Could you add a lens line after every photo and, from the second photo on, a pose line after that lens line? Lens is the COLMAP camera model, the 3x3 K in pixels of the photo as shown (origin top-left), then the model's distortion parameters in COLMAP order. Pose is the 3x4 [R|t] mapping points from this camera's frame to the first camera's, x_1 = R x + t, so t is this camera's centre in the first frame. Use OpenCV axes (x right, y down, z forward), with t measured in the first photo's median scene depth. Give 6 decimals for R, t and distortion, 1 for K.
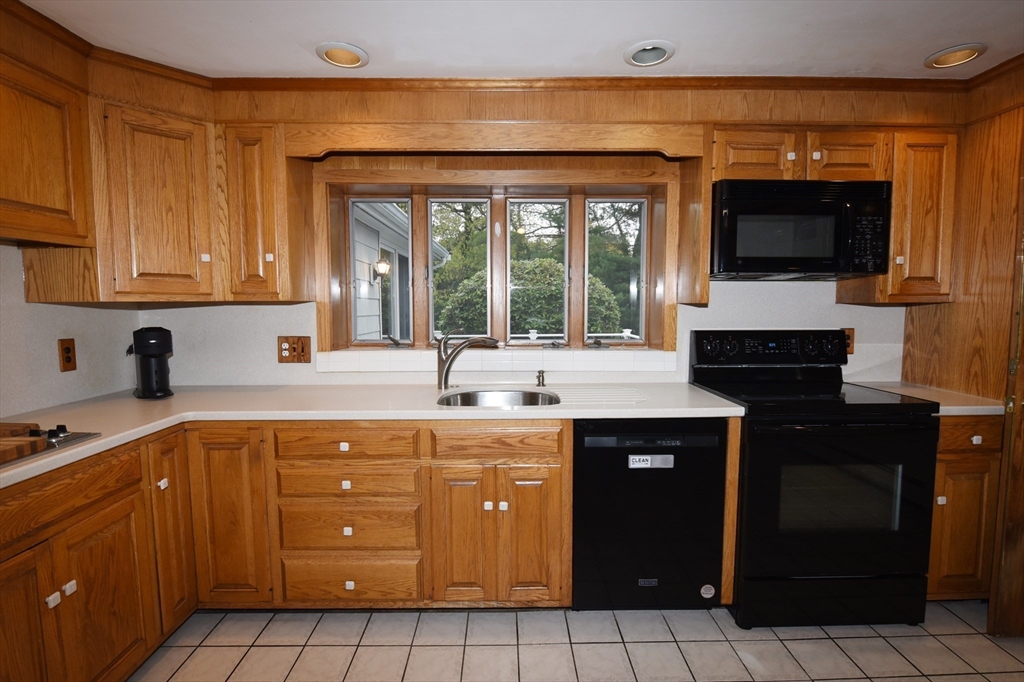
lens RADIAL K [[492.8, 0, 513.0], [0, 492.8, 344.3], [0, 0, 1]] dist [-0.012903, -0.003683]
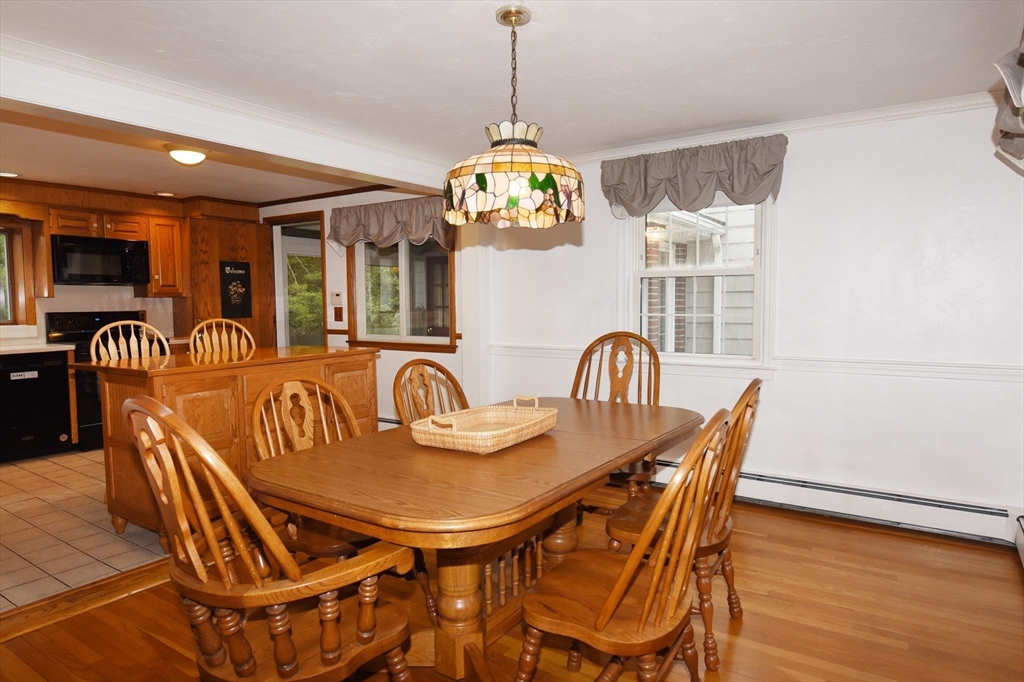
lens RADIAL K [[621.8, 0, 509.8], [0, 621.8, 343.3], [0, 0, 1]] dist [-0.006733, 0.003013]
pose [[0.581060, -0.055972, 0.811934, -0.562548], [0.072239, 0.997242, 0.017049, 0.190315], [-0.810648, 0.048747, 0.583500, -1.912883]]
